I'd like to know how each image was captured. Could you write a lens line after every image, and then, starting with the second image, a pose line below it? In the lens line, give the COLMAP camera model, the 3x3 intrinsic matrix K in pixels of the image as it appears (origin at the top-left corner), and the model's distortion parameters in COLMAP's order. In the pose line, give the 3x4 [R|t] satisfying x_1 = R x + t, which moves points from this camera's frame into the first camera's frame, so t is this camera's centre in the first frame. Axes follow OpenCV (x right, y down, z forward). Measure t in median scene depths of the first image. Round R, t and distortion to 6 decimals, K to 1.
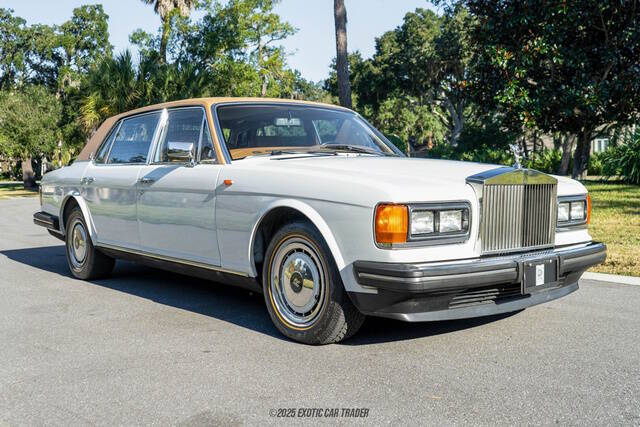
lens RADIAL K [[750.0, 0, 320.0], [0, 750.0, 213.5], [0, 0, 1]] dist [-0.014745, 0.014022]
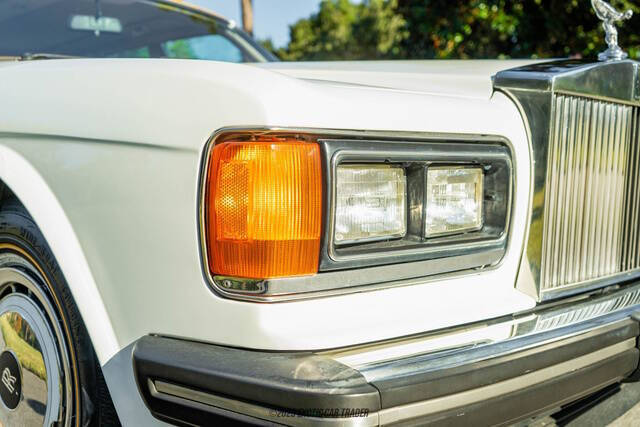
lens RADIAL K [[750.0, 0, 320.0], [0, 750.0, 213.5], [0, 0, 1]] dist [-0.014745, 0.014022]
pose [[0.993757, -0.006573, 0.111368, 0.081479], [0.006074, 0.999970, 0.004819, 0.013986], [-0.111397, -0.004112, 0.993768, 0.694319]]
